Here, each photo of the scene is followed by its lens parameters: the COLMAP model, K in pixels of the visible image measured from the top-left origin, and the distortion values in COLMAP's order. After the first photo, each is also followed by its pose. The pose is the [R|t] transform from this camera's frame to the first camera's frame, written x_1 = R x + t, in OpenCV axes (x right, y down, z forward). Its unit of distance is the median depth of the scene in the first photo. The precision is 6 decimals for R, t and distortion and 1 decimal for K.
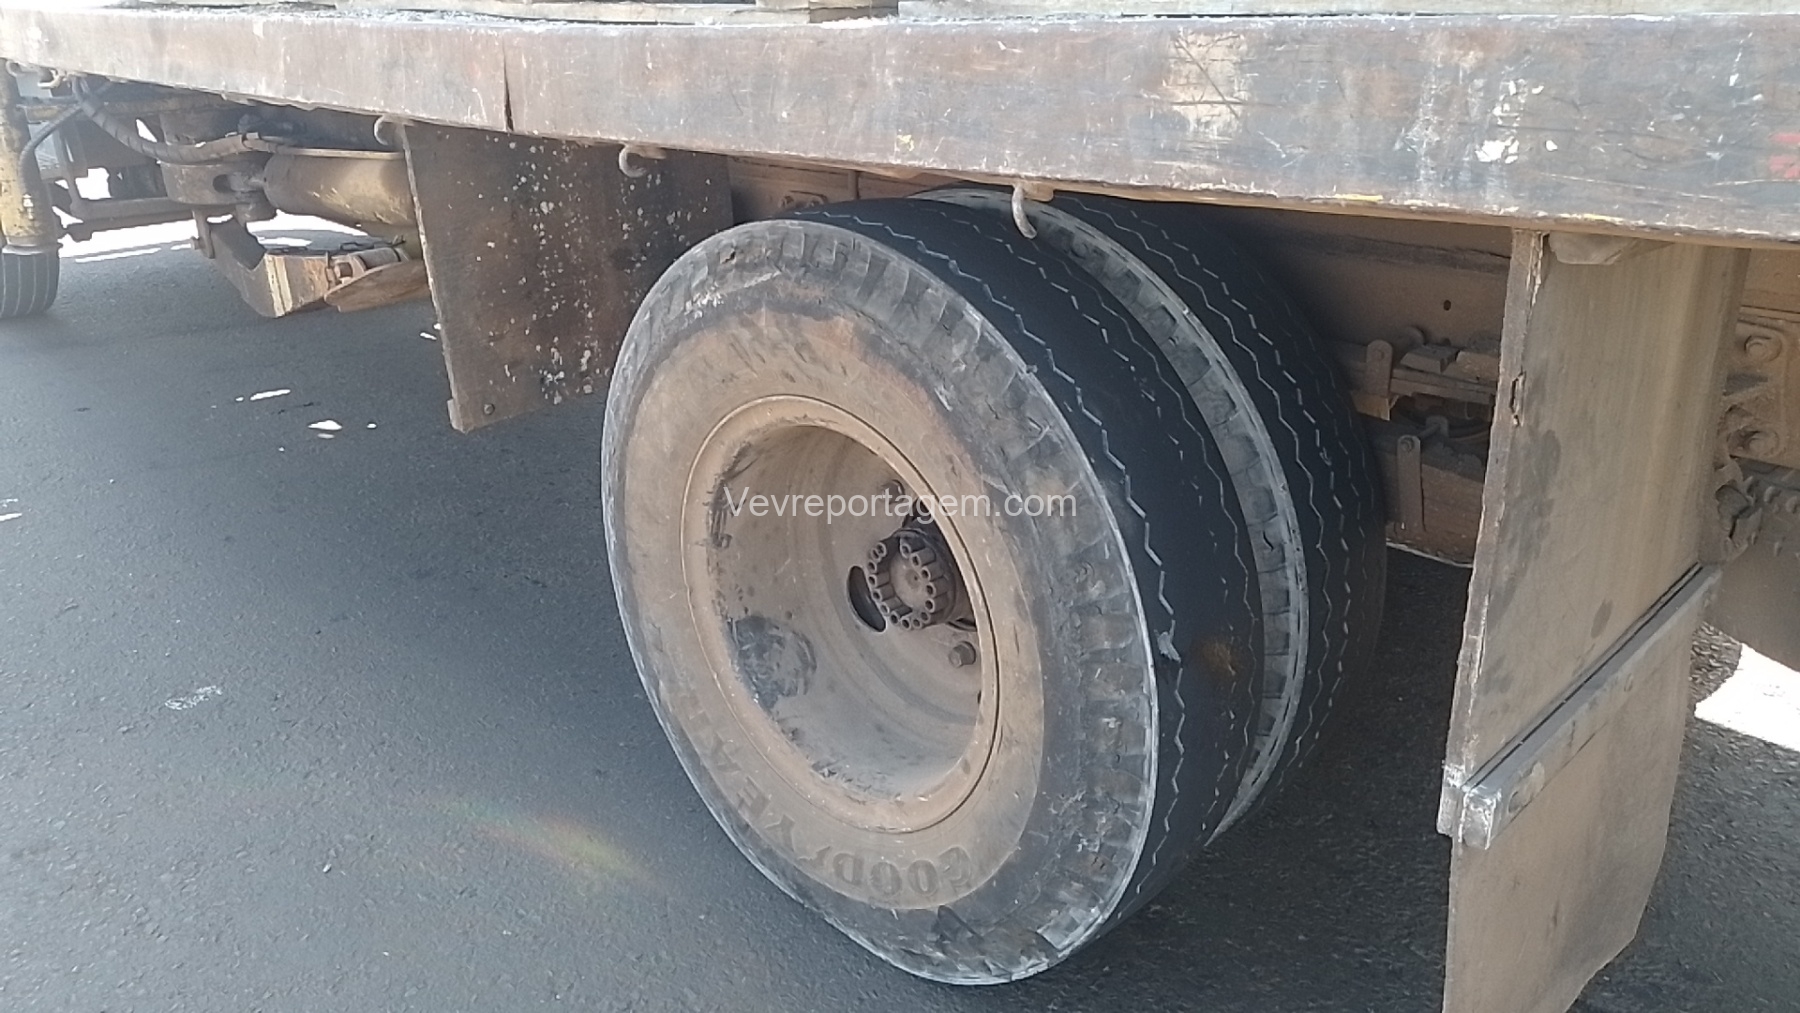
lens RADIAL K [[1542.1, 0, 900.0], [0, 1542.1, 506.5], [0, 0, 1]] dist [0.118457, -0.210454]
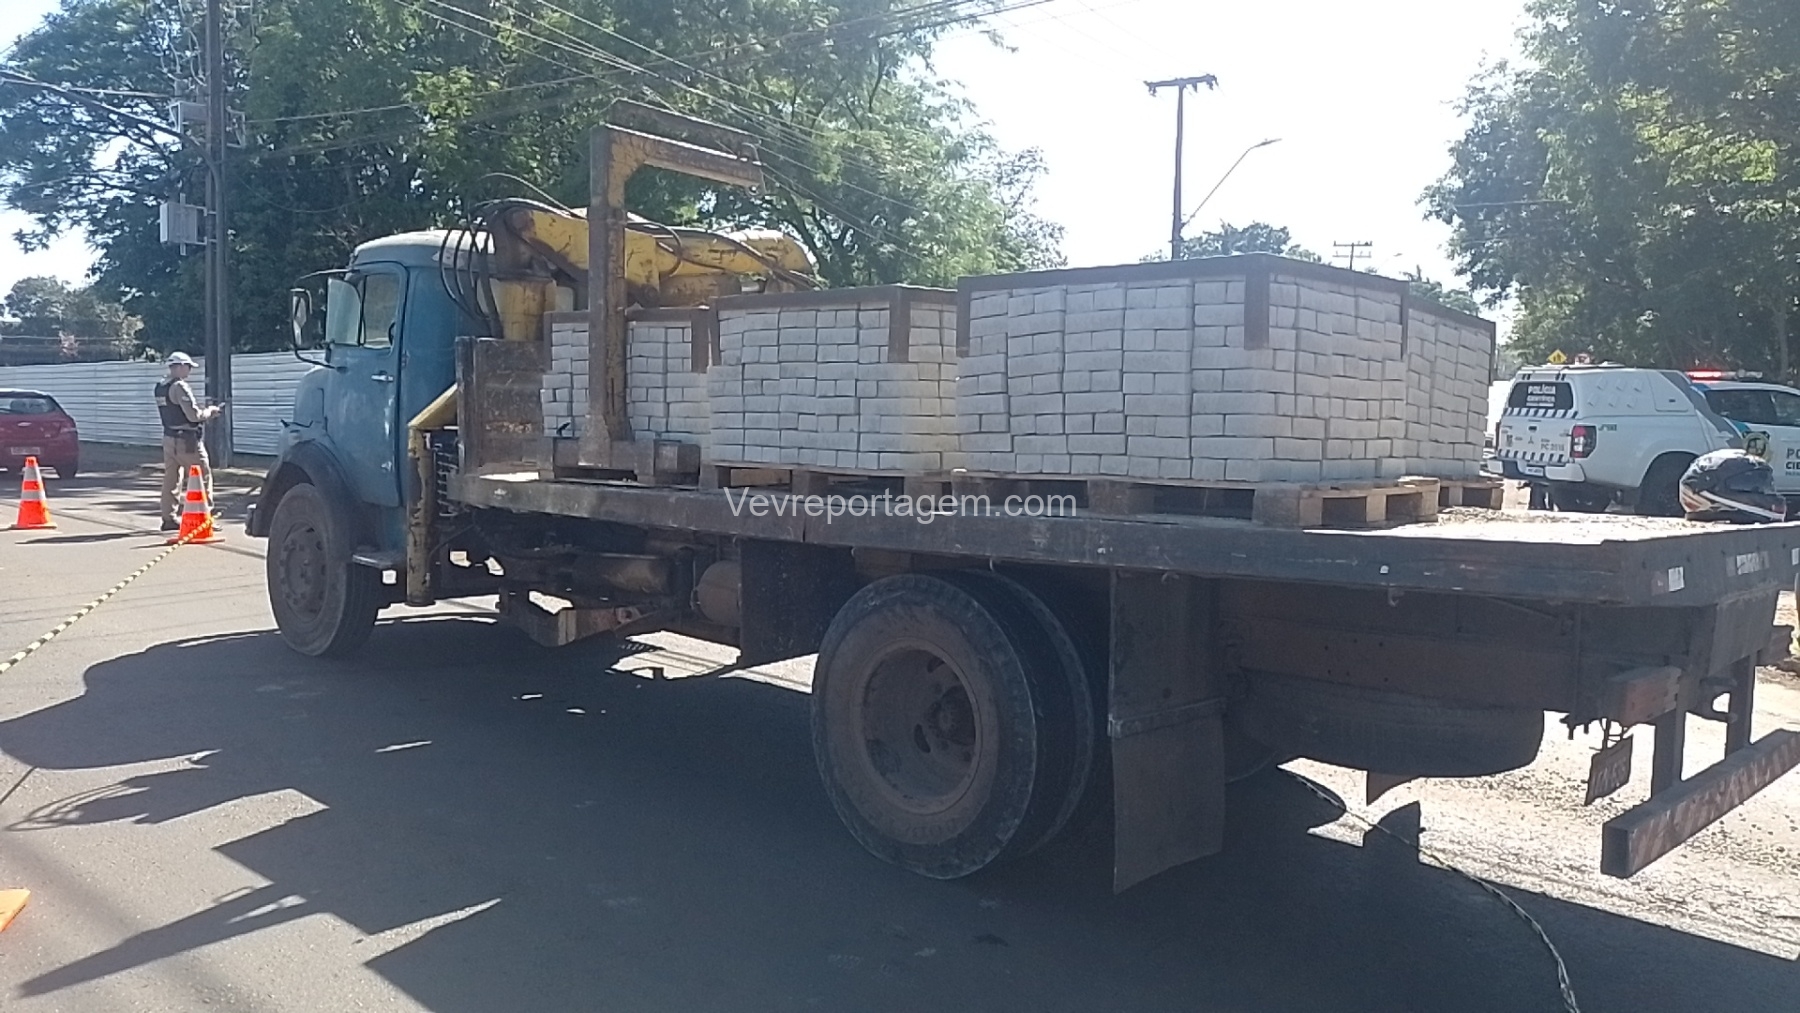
lens RADIAL K [[1316.8, 0, 900.0], [0, 1316.8, 506.5], [0, 0, 1]] dist [0.022776, -0.074093]
pose [[0.999472, 0.024477, 0.021378, -0.142234], [-0.017770, 0.962384, -0.271112, 0.354705], [-0.027210, 0.270589, 0.962310, -1.370528]]
